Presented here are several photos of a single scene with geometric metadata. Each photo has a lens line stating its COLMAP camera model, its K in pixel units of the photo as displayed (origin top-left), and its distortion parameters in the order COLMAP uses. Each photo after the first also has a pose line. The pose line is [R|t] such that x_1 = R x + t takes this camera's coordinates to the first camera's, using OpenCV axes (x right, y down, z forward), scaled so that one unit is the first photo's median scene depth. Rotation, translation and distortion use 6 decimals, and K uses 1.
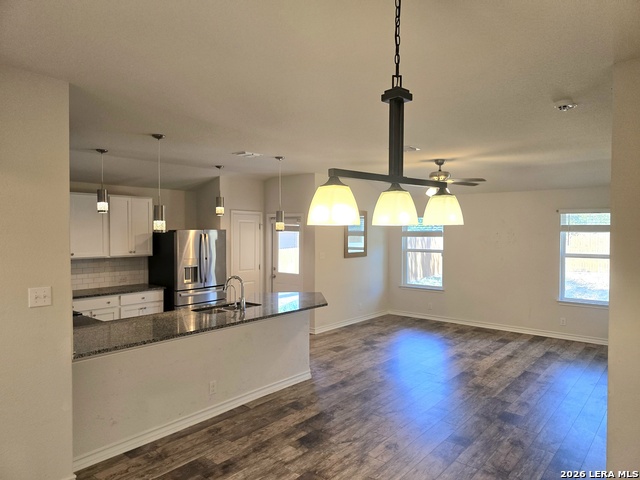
lens RADIAL K [[425.4, 0, 316.8], [0, 425.4, 240.7], [0, 0, 1]] dist [0.055223, -0.057275]
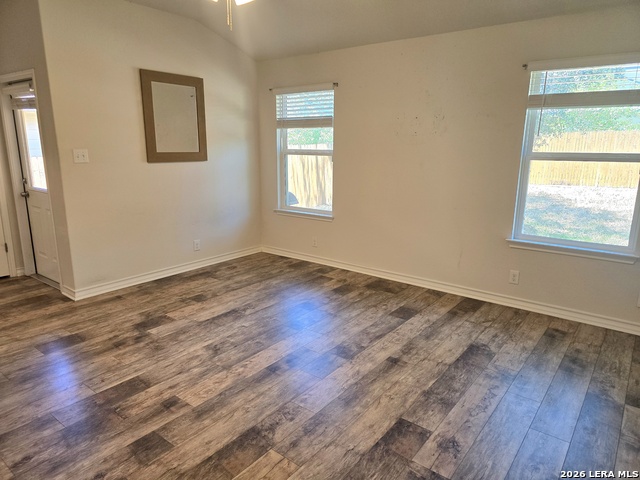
lens RADIAL K [[425.4, 0, 316.8], [0, 425.4, 240.7], [0, 0, 1]] dist [0.055223, -0.057275]
pose [[0.999256, -0.004600, 0.038298, 0.335374], [-0.003173, 0.979699, 0.200447, 0.036646], [-0.038442, -0.200419, 0.978956, 0.538606]]
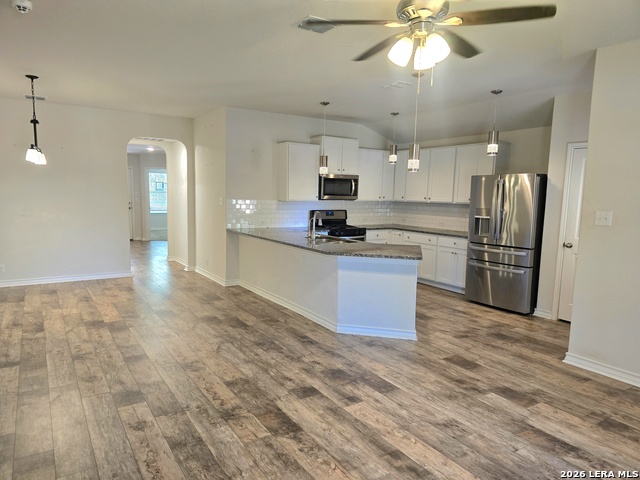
lens RADIAL K [[425.4, 0, 316.8], [0, 425.4, 240.7], [0, 0, 1]] dist [0.055223, -0.057275]
pose [[-0.278714, 0.101810, -0.954963, 0.688168], [-0.045284, 0.991866, 0.118961, 0.020041], [0.959306, 0.076401, -0.271836, 0.982007]]
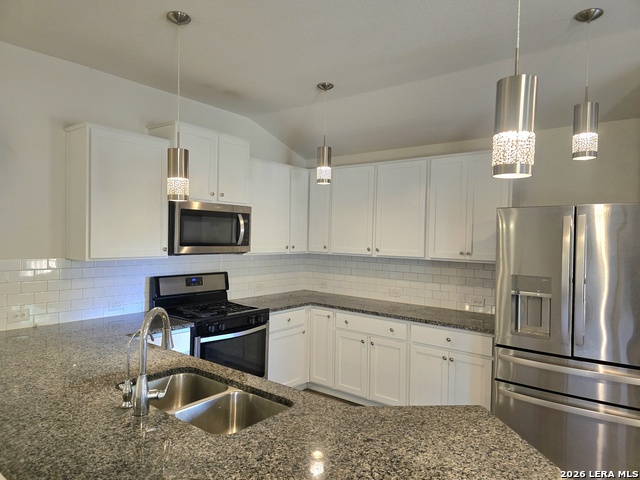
lens RADIAL K [[425.4, 0, 316.8], [0, 425.4, 240.7], [0, 0, 1]] dist [0.055223, -0.057275]
pose [[0.034143, 0.007871, -0.999386, 0.121243], [-0.047674, 0.998843, 0.006238, 0.016777], [0.998279, 0.047431, 0.034478, 0.832100]]
